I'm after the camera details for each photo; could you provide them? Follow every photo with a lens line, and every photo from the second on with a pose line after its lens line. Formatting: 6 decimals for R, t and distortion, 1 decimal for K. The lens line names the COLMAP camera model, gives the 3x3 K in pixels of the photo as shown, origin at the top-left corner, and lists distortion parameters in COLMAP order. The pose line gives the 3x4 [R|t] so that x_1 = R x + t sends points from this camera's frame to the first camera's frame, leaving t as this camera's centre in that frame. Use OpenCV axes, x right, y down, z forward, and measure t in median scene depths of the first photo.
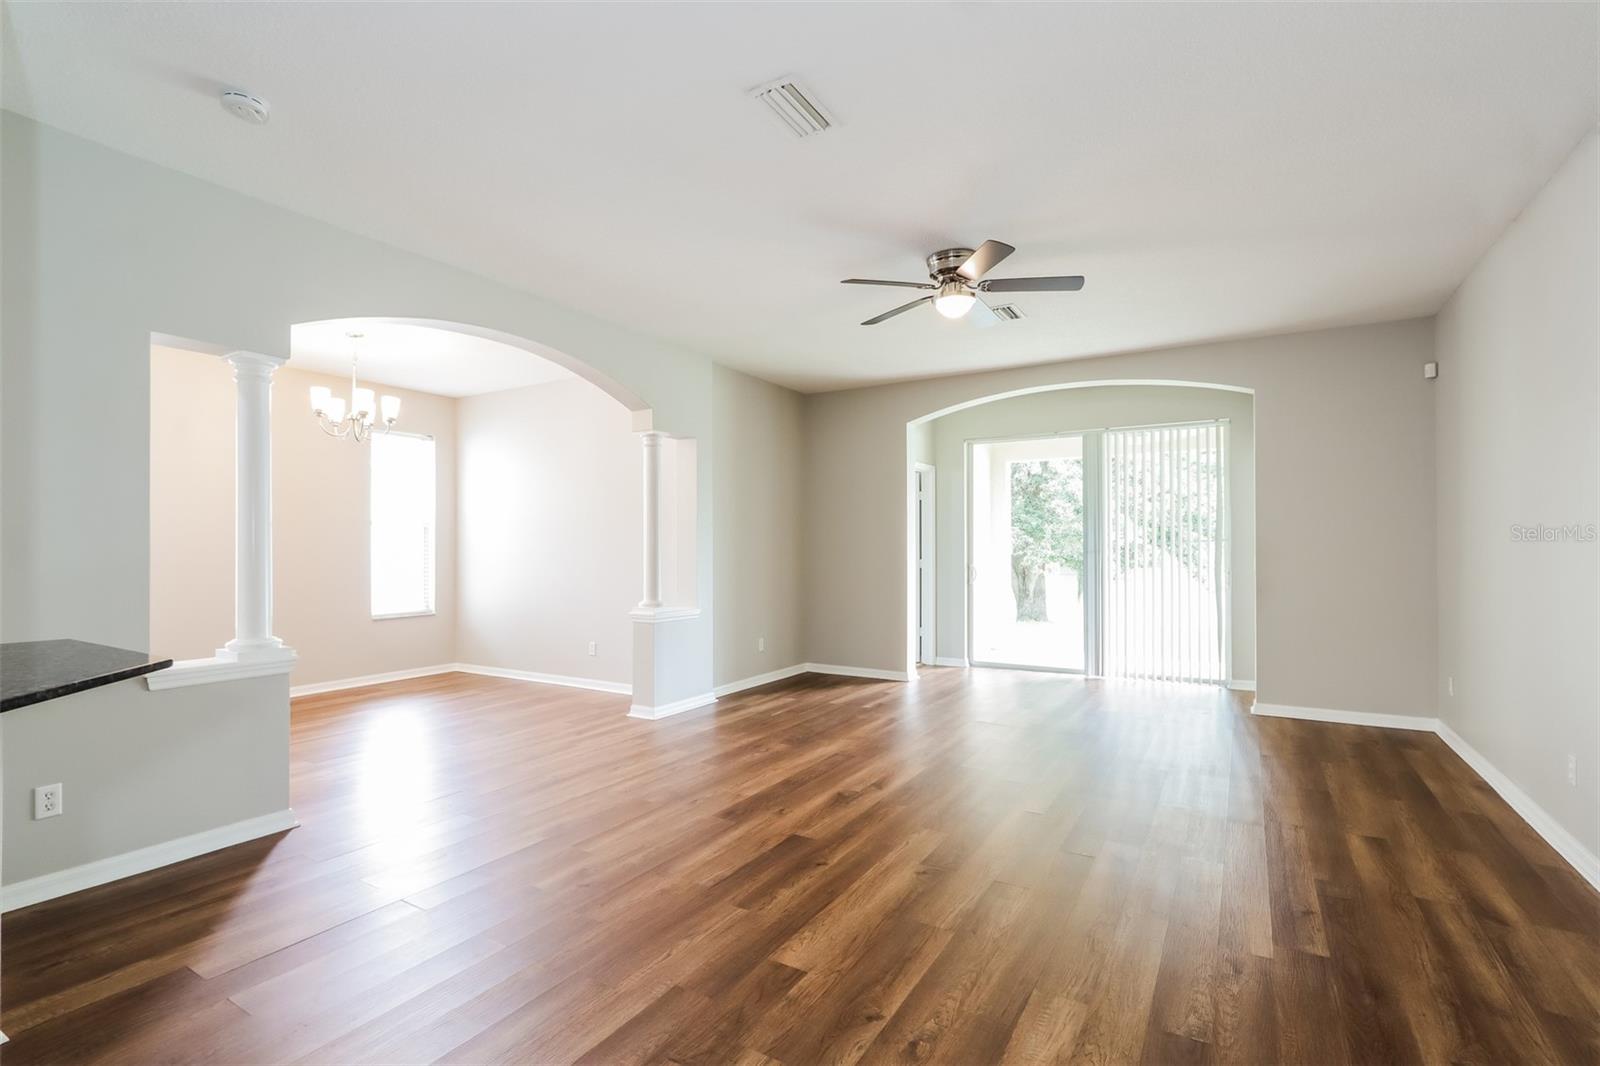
lens RADIAL K [[739.7, 0, 800.2], [0, 739.7, 539.1], [0, 0, 1]] dist [0.000307, 0.000142]
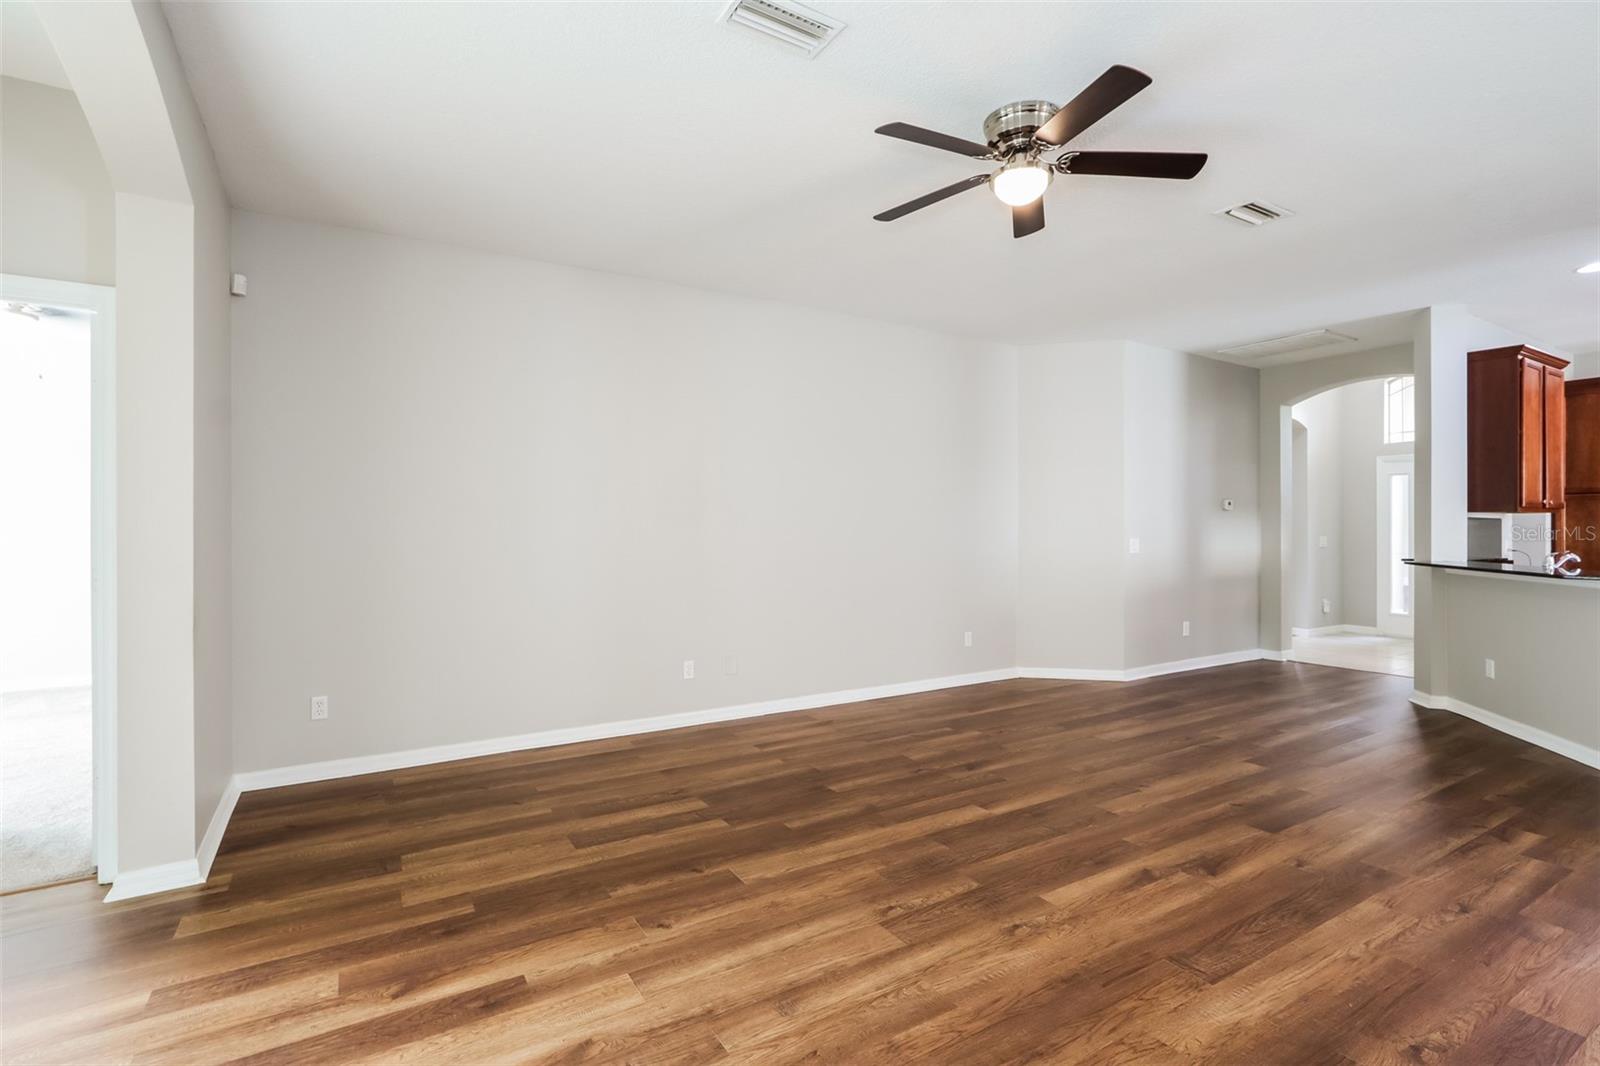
lens RADIAL K [[739.7, 0, 799.6], [0, 739.7, 532.7], [0, 0, 1]] dist [0.000307, 0.000142]
pose [[-0.885391, 0.000648, 0.464846, 0.076969], [-0.001646, 0.999988, -0.004529, 0.021194], [-0.464844, -0.004775, -0.885380, 1.893048]]
